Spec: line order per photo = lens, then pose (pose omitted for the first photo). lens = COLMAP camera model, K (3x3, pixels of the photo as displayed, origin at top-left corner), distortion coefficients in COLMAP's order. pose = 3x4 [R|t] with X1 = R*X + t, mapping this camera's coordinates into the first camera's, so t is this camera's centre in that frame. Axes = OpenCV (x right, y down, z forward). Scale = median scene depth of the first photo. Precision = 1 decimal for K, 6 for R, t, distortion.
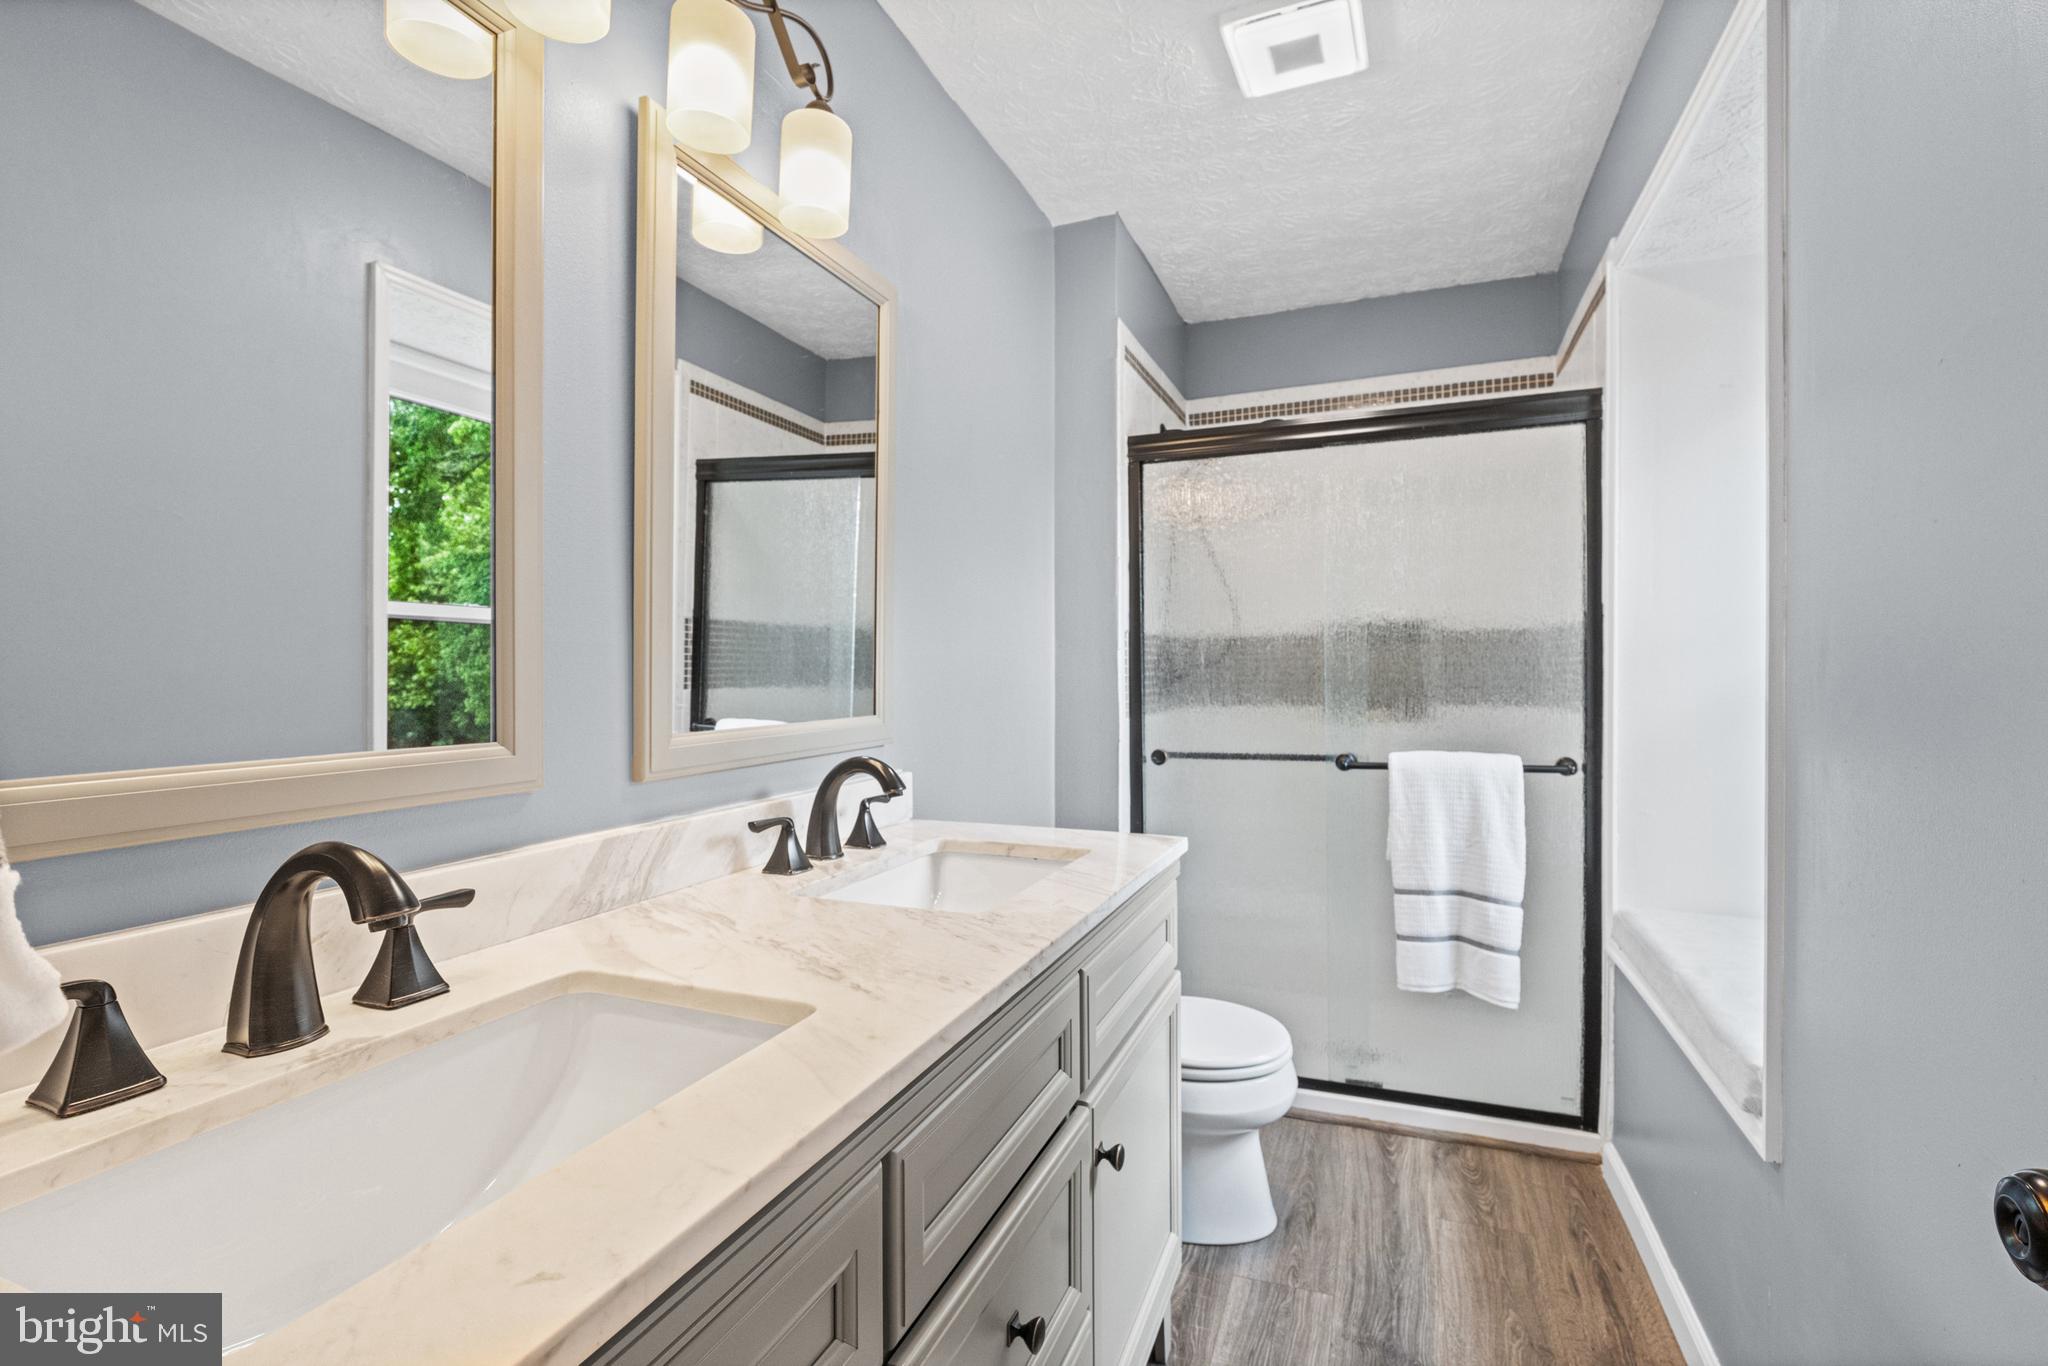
lens RADIAL K [[919.4, 0, 1026.6], [0, 919.4, 675.1], [0, 0, 1]] dist [-0.009058, 0.001971]
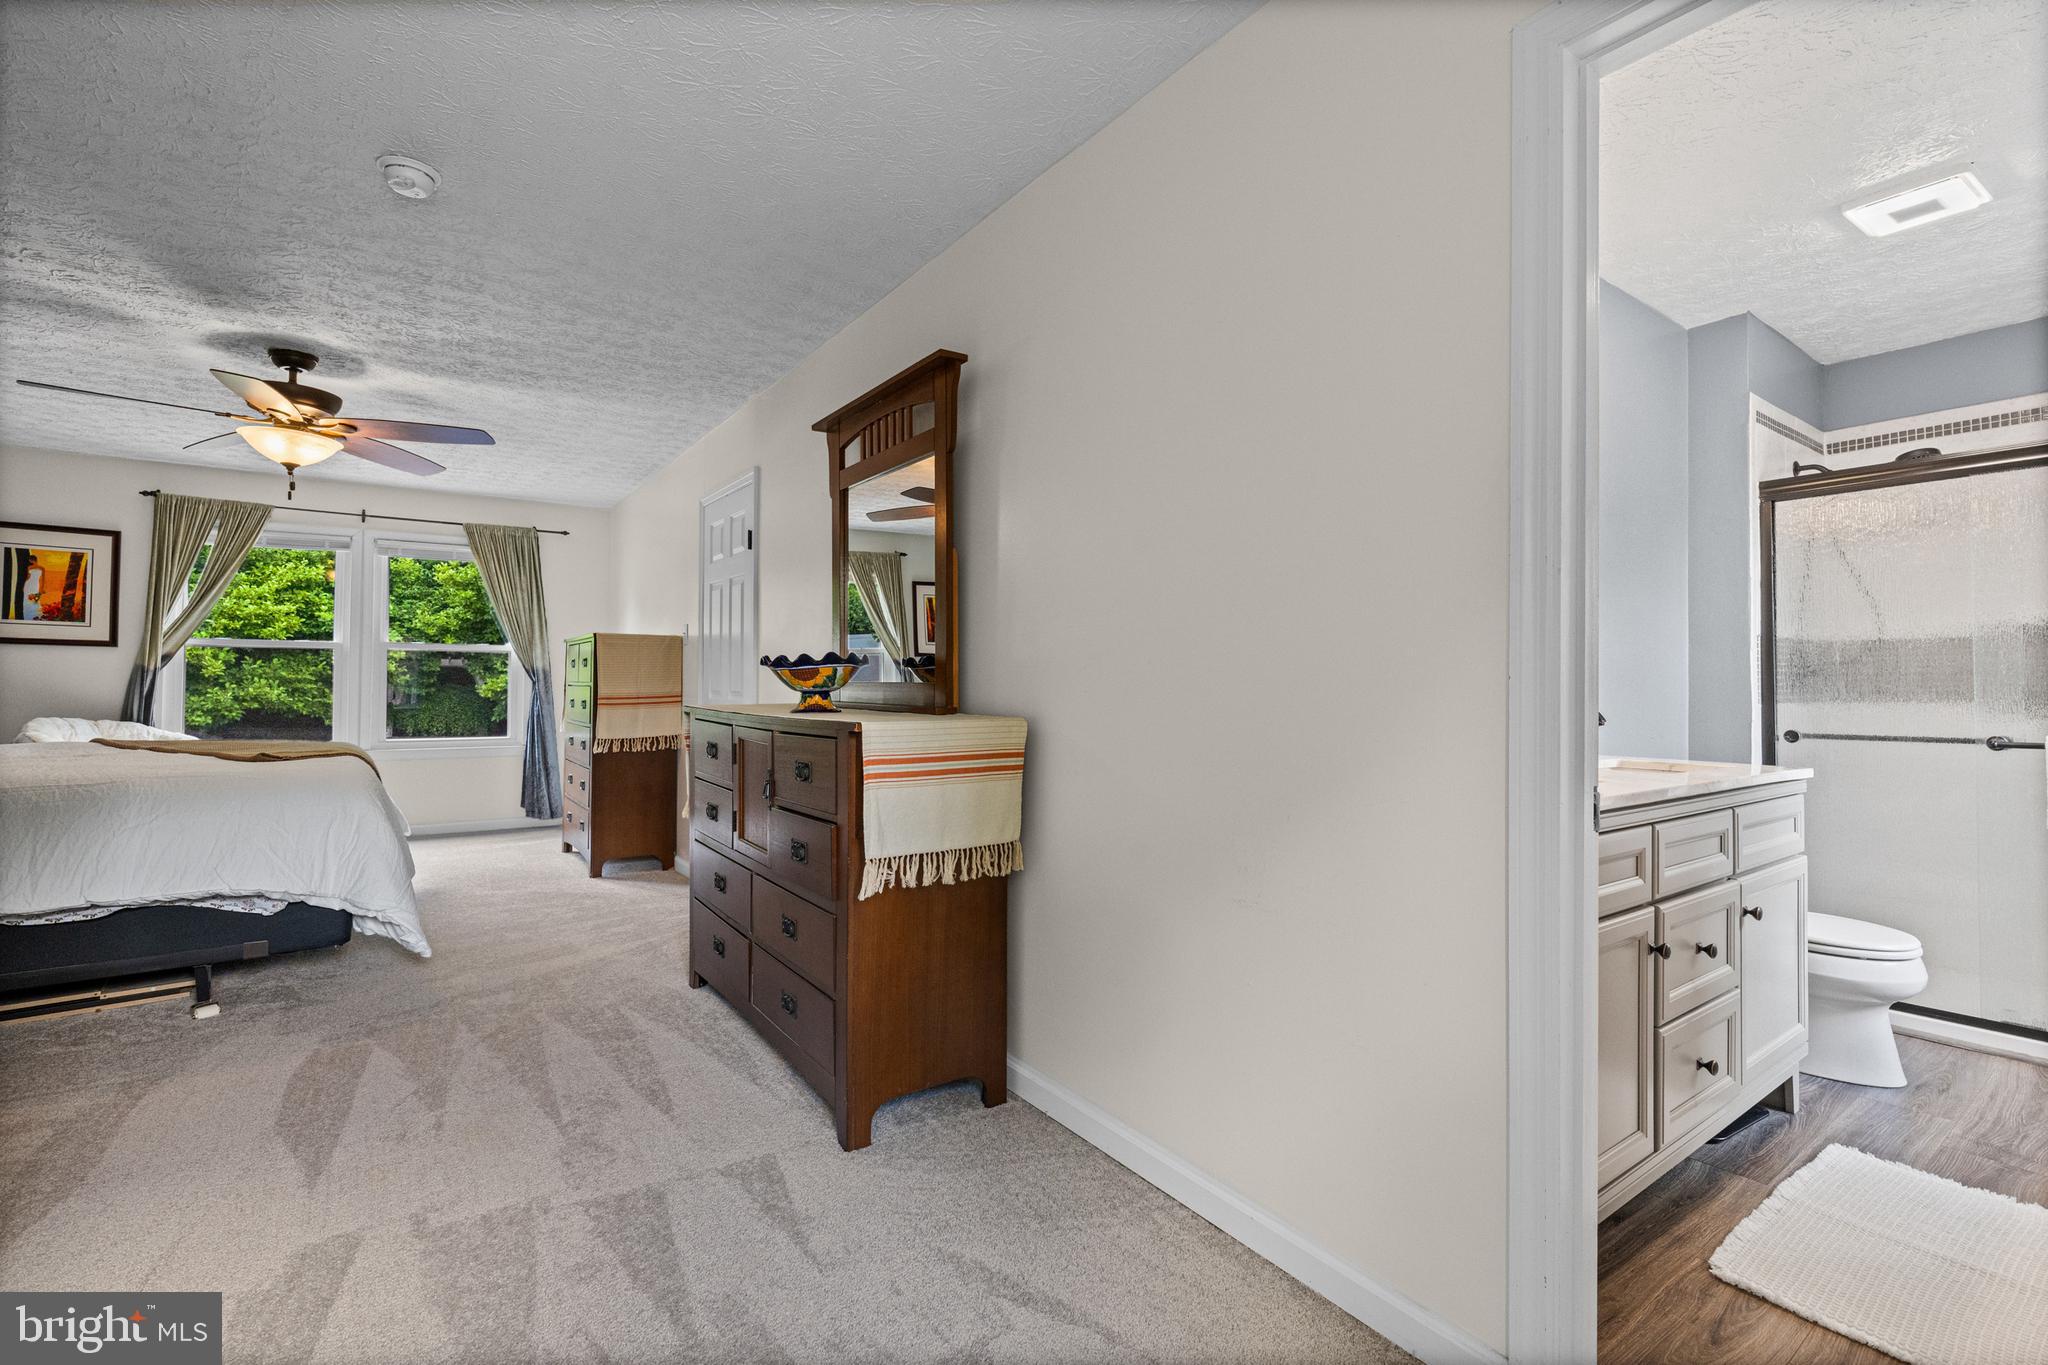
lens RADIAL K [[919.4, 0, 1007.1], [0, 919.4, 674.3], [0, 0, 1]] dist [-0.009058, 0.001971]
pose [[0.839718, 0.000012, -0.543022, -0.077334], [-0.008286, 0.999884, -0.012792, 0.030046], [0.542959, 0.015241, 0.839621, -0.626027]]
